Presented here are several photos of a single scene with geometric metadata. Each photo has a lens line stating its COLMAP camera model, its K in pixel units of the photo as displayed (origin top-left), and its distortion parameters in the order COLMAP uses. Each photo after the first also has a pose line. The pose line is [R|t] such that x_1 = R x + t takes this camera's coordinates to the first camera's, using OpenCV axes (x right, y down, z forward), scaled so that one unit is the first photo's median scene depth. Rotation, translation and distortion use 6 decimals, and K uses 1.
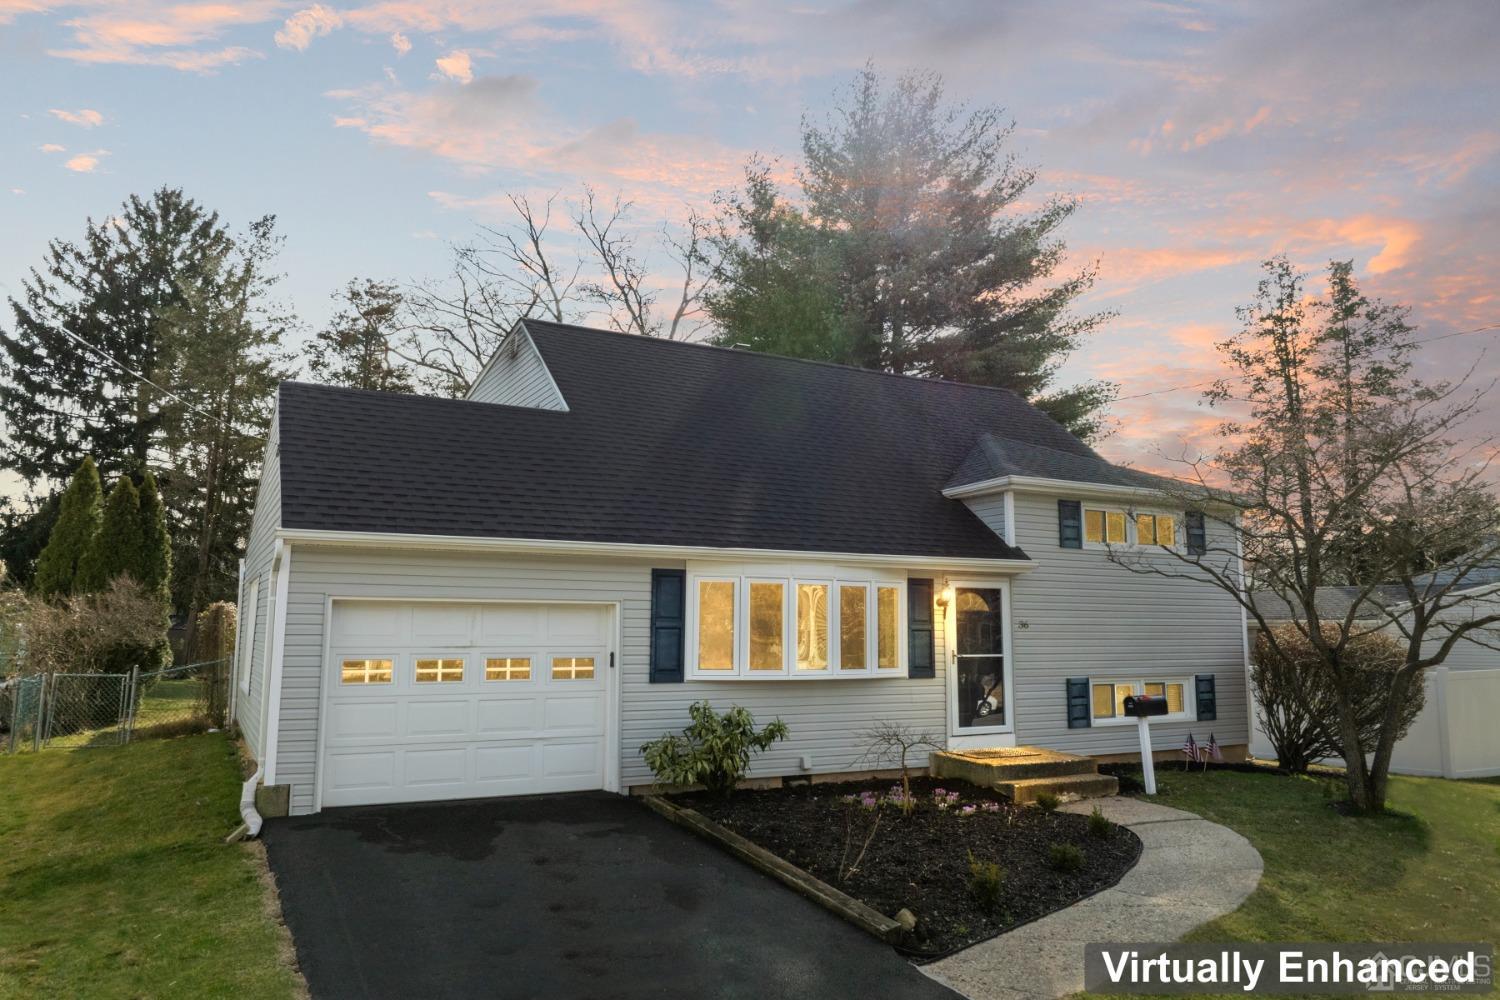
lens RADIAL K [[1054.1, 0, 750.5], [0, 1054.1, 489.1], [0, 0, 1]] dist [-0.019435, 0.004396]
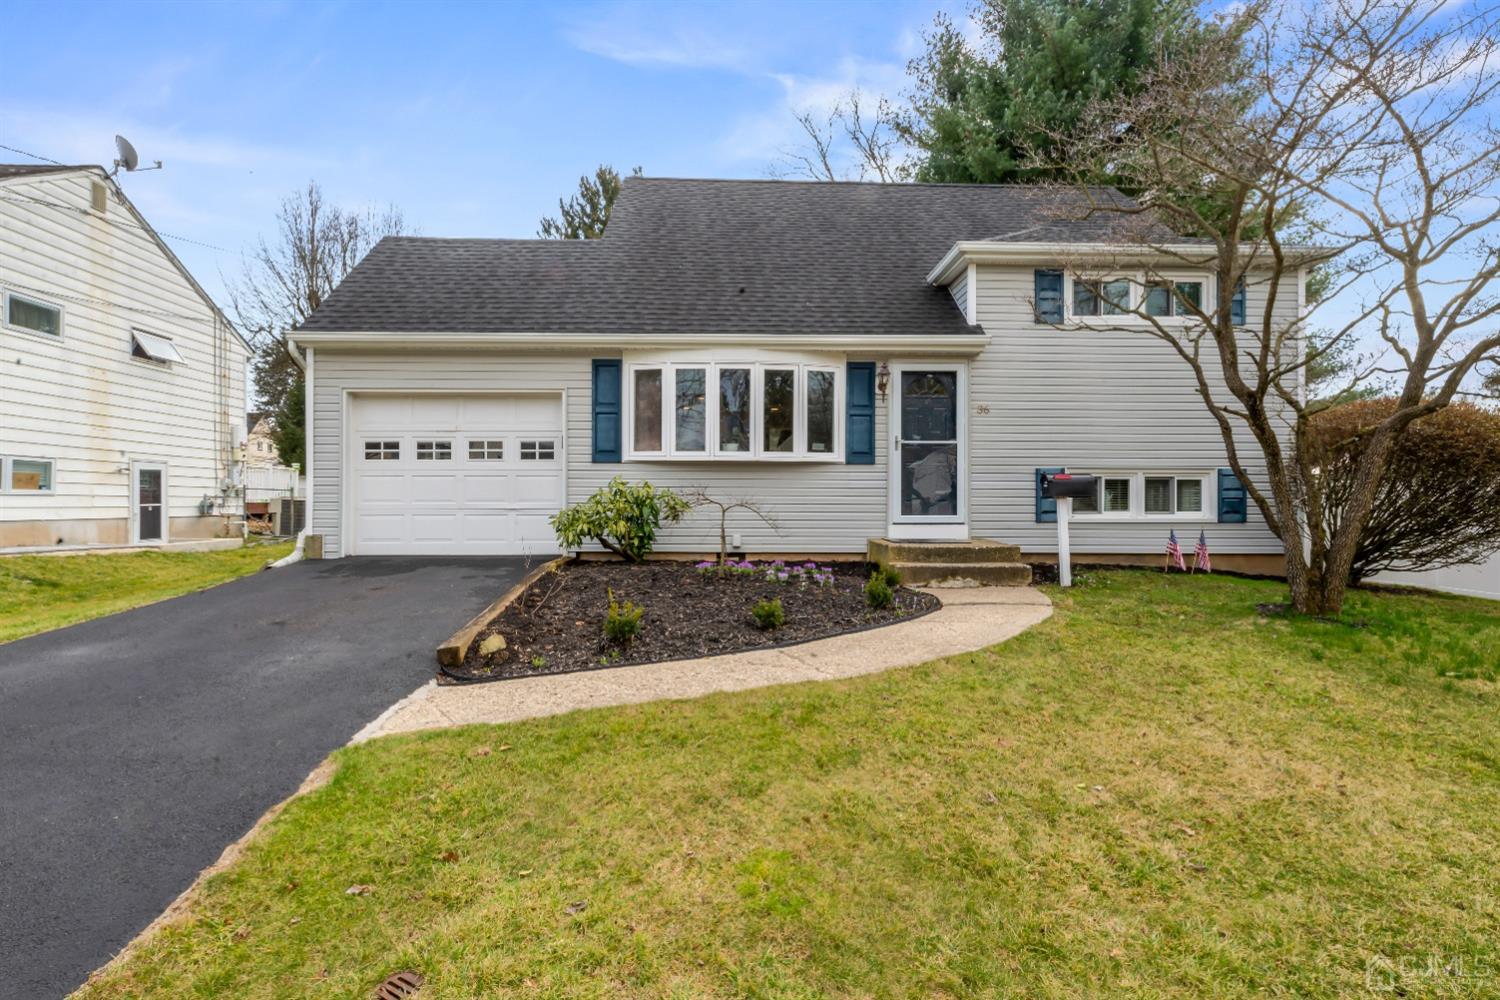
lens RADIAL K [[808.7, 0, 747.7], [0, 808.7, 512.8], [0, 0, 1]] dist [0.008490, 0.002082]
pose [[0.911913, 0.021957, -0.409797, 0.380762], [0.039030, 0.989401, 0.139866, 0.115924], [0.408524, -0.143540, 0.901390, 0.271785]]
